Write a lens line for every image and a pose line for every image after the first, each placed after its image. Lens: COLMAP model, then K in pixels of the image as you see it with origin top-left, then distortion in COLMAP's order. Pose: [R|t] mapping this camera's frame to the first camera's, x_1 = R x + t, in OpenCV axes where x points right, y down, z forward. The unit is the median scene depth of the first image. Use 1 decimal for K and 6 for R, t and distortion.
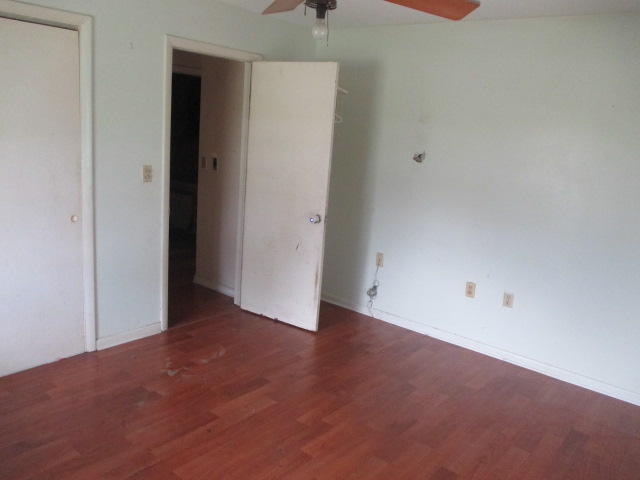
lens RADIAL K [[535.7, 0, 320.5], [0, 535.7, 240.8], [0, 0, 1]] dist [-0.039844, 0.002263]
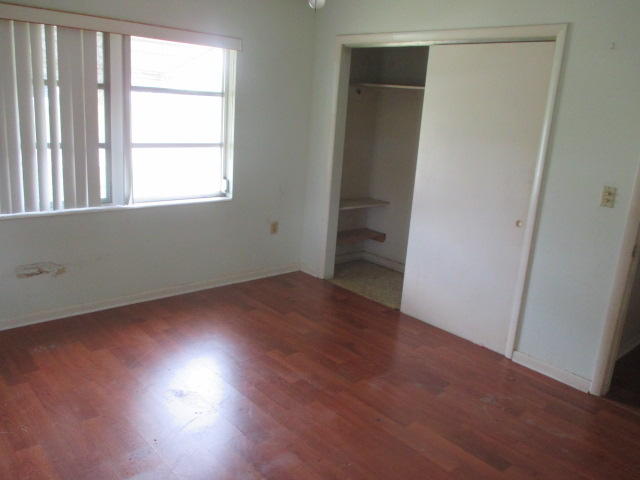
lens RADIAL K [[535.7, 0, 320.4], [0, 535.7, 239.6], [0, 0, 1]] dist [-0.039844, 0.002263]
pose [[-0.169466, 0.159723, -0.972507, 0.608093], [-0.282493, 0.937501, 0.203200, -0.113079], [0.944181, 0.309162, -0.113754, 0.750065]]
